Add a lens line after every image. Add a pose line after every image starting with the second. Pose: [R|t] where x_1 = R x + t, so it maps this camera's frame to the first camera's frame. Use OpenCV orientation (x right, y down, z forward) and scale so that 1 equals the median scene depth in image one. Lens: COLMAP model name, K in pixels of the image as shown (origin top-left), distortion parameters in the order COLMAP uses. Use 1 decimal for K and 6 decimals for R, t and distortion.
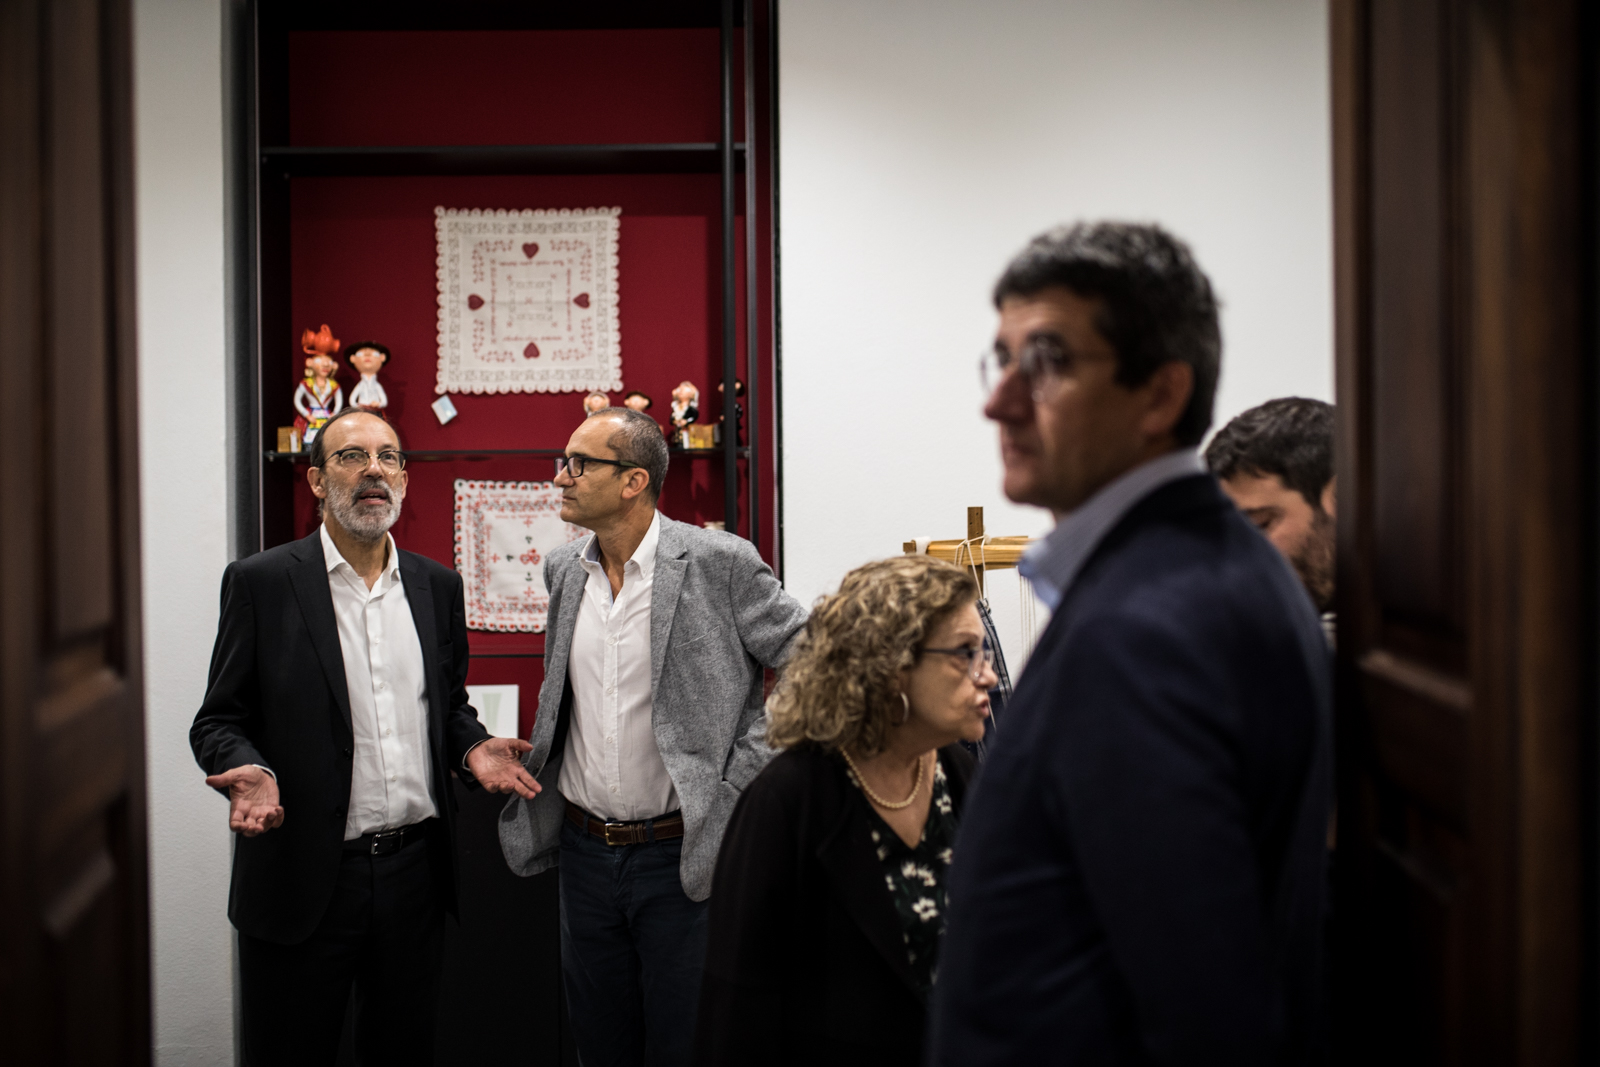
lens RADIAL K [[1699.3, 0, 796.4], [0, 1699.3, 533.8], [0, 0, 1]] dist [-0.009860, 0.000000]
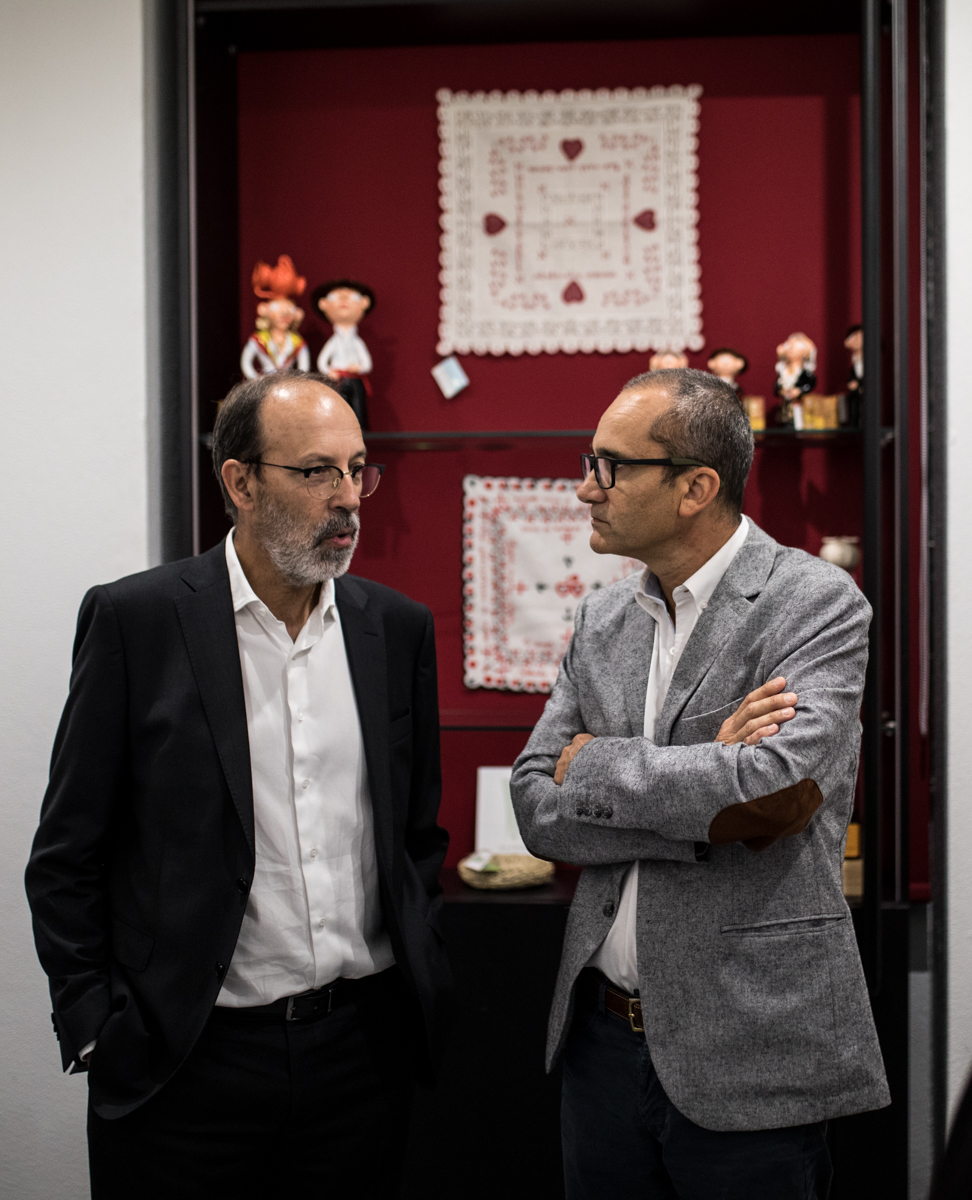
lens RADIAL K [[1201.6, 0, 488.2], [0, 1201.6, 601.2], [0, 0, 1]] dist [0.009865, 0.000000]
pose [[0.995664, 0.007701, -0.092700, -0.144152], [-0.006199, 0.999845, 0.016483, 0.011754], [0.092812, -0.015837, 0.995558, 0.501358]]
